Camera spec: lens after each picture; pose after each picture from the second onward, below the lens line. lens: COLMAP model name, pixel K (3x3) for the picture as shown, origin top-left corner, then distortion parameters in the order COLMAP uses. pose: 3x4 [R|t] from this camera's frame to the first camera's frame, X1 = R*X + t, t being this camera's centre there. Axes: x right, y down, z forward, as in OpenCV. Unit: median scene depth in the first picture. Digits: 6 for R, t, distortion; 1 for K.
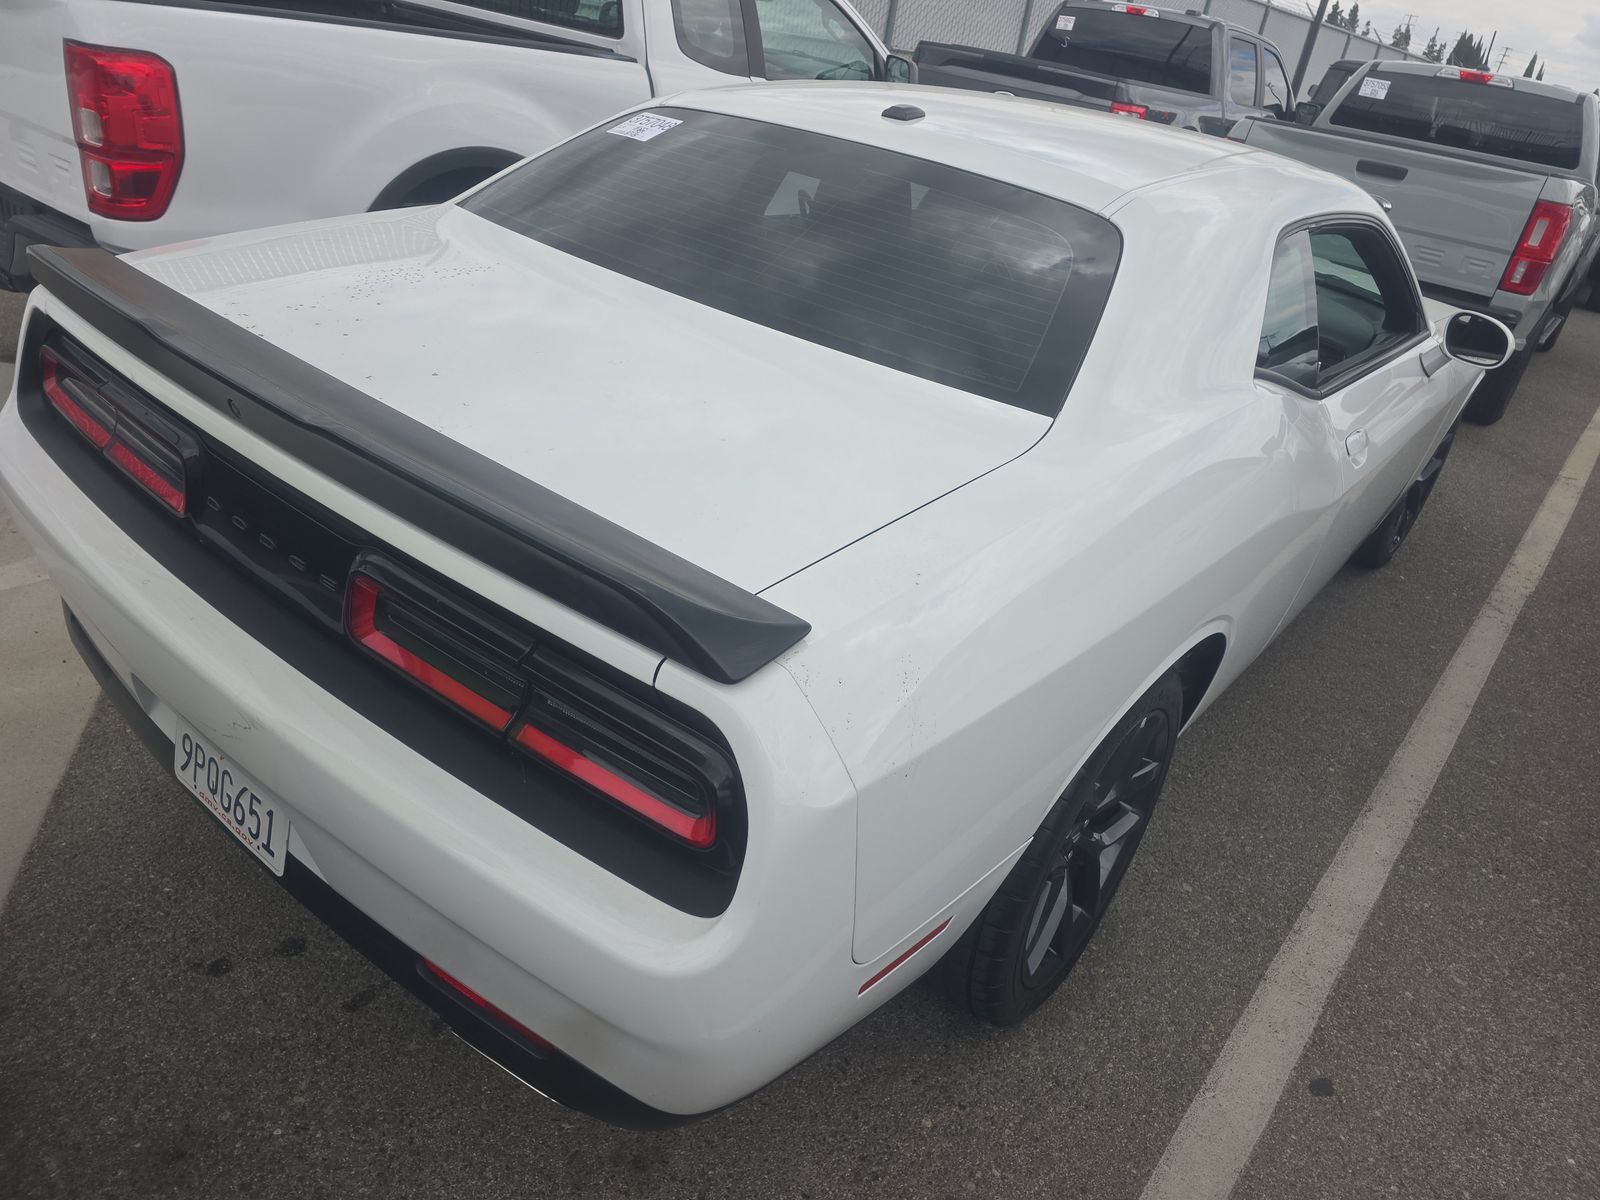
lens RADIAL K [[1061.6, 0, 800.0], [0, 1061.6, 600.0], [0, 0, 1]] dist [0.050977, -0.046018]
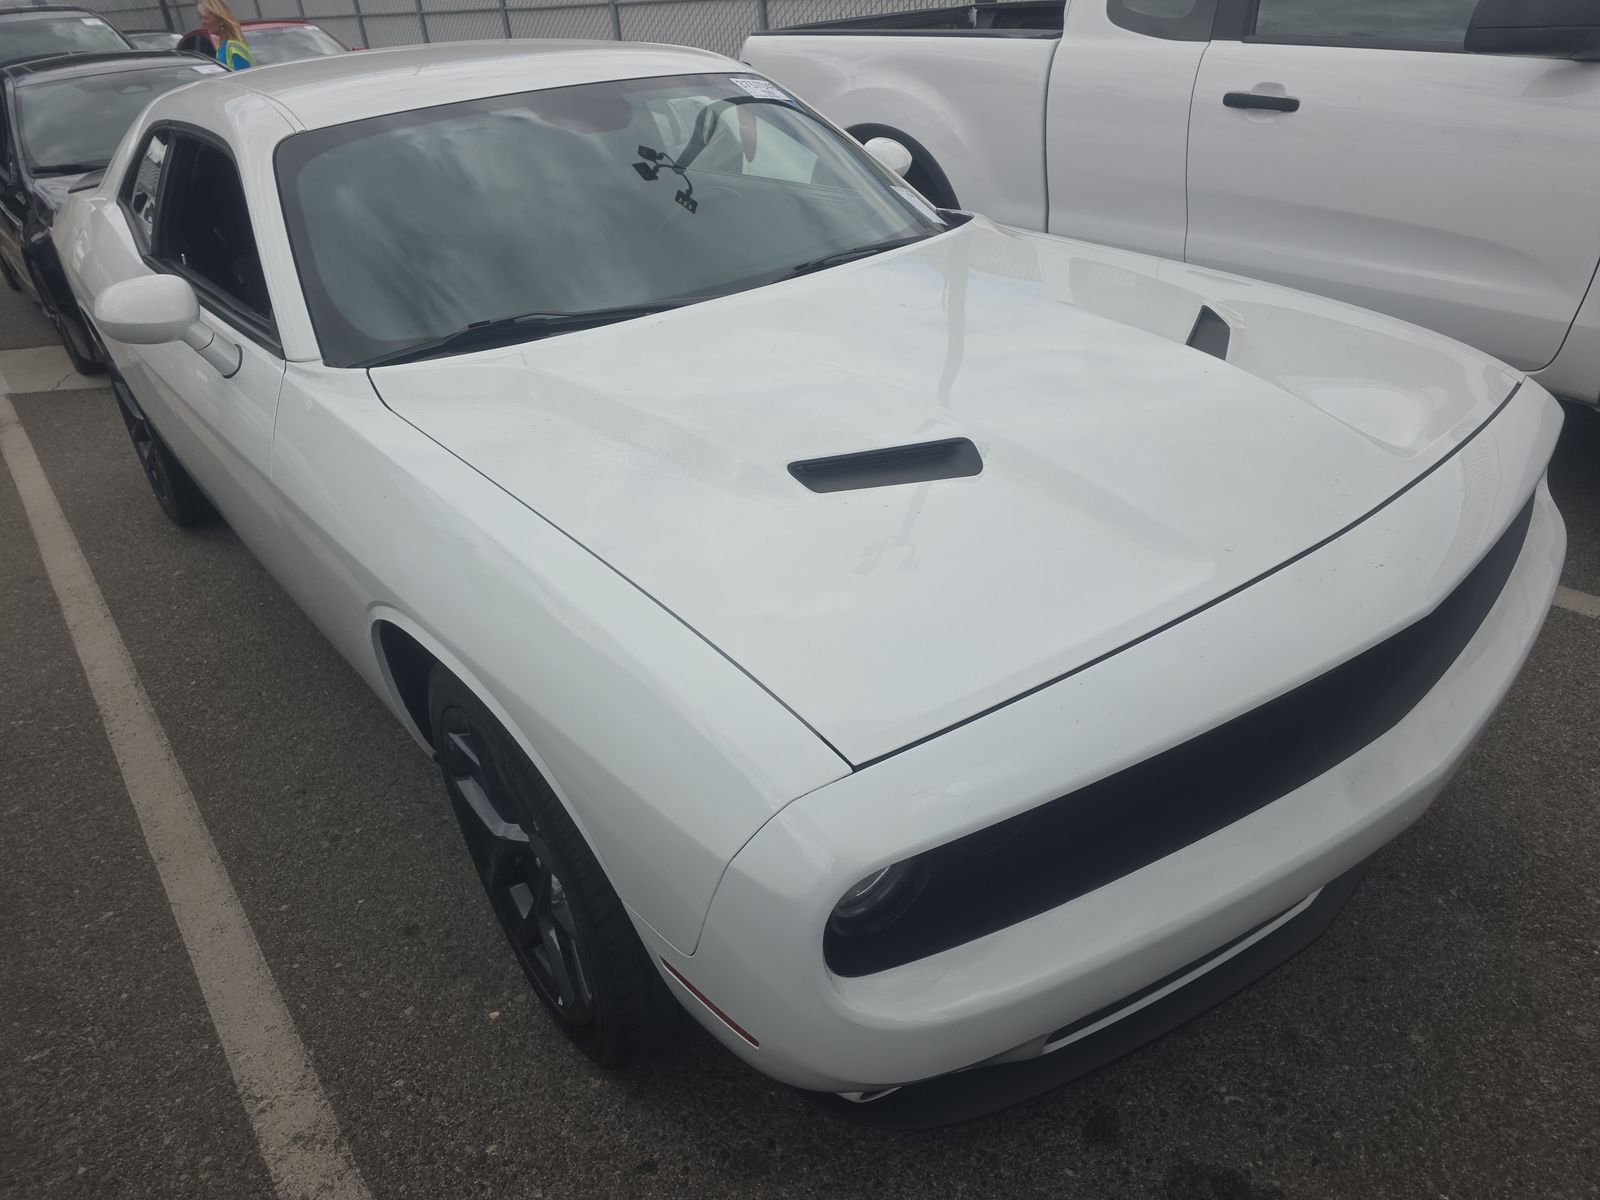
lens RADIAL K [[1061.6, 0, 800.0], [0, 1061.6, 600.0], [0, 0, 1]] dist [0.050977, -0.046018]
pose [[-0.220927, 0.370785, -0.902058, 1.278807], [-0.440859, 0.787059, 0.431488, -0.607362], [0.869962, 0.493008, -0.010418, 1.496106]]
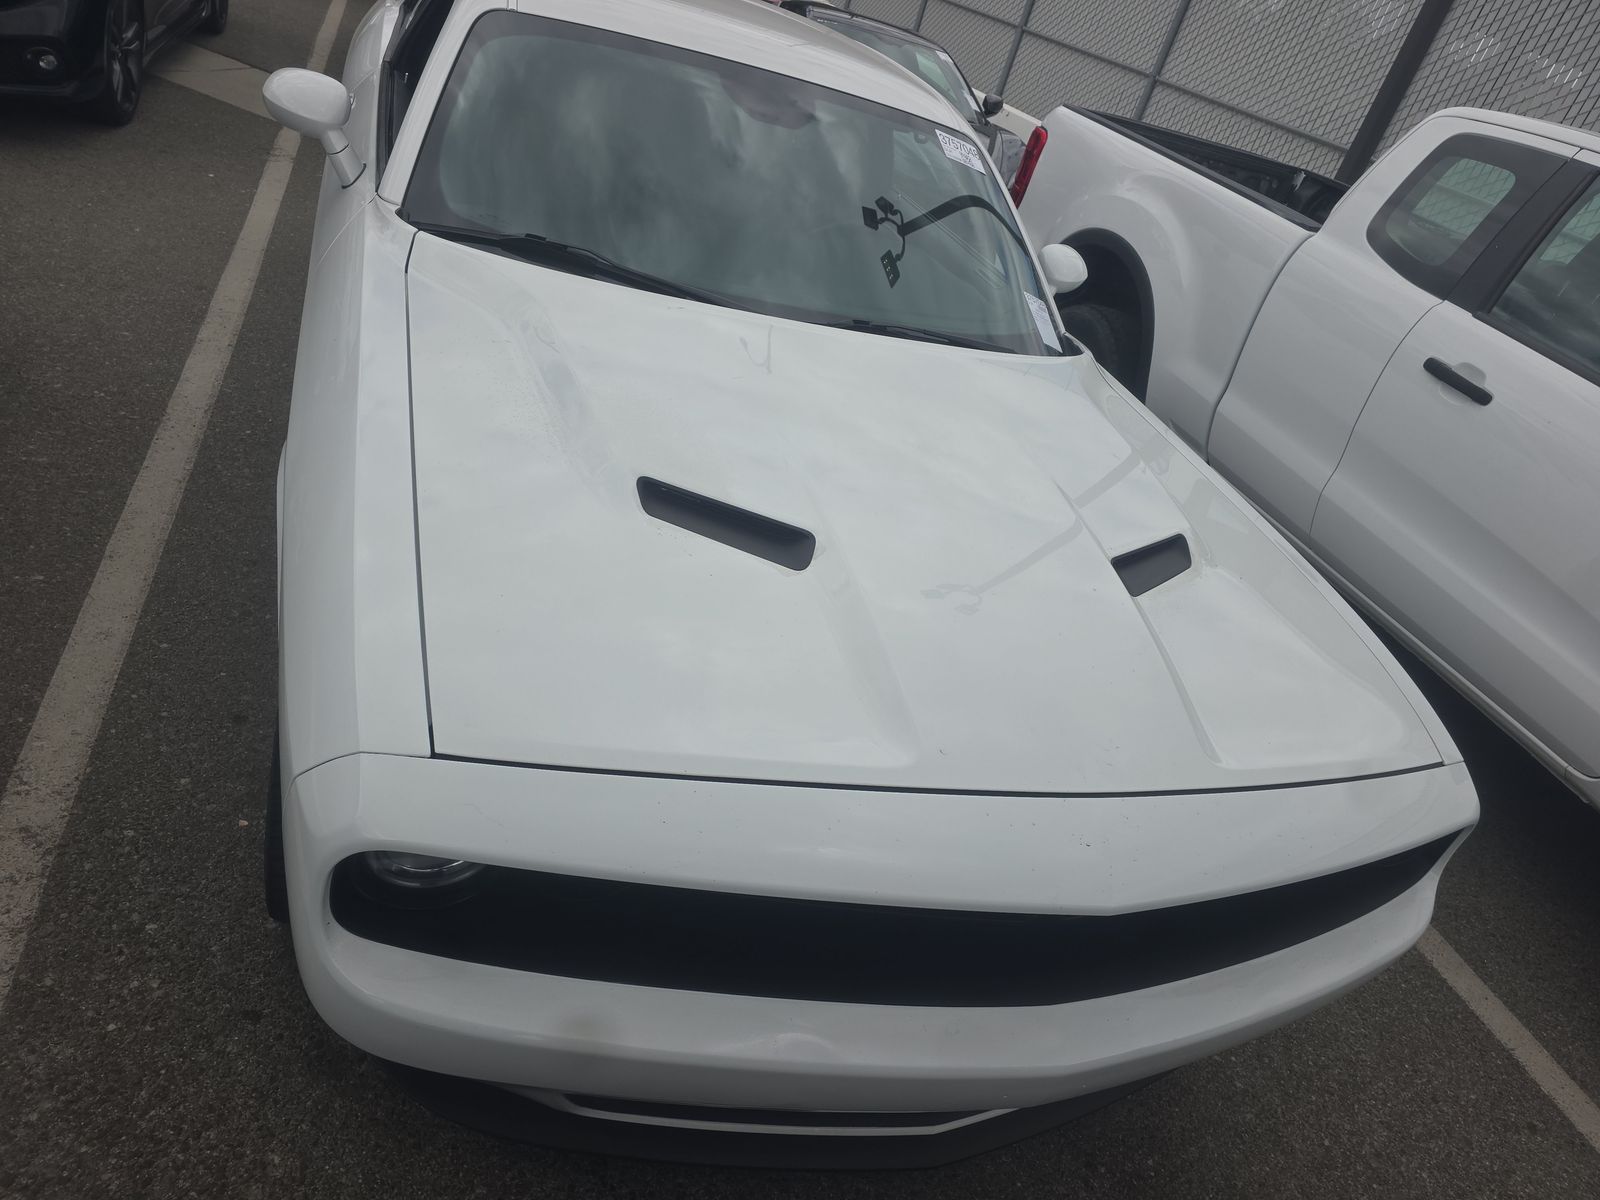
lens RADIAL K [[1061.6, 0, 800.0], [0, 1061.6, 600.0], [0, 0, 1]] dist [0.050977, -0.046018]
pose [[-0.492058, 0.187686, -0.850090, 1.210272], [-0.689353, 0.512354, 0.512137, -0.726782], [0.531668, 0.838014, -0.122726, 1.610651]]
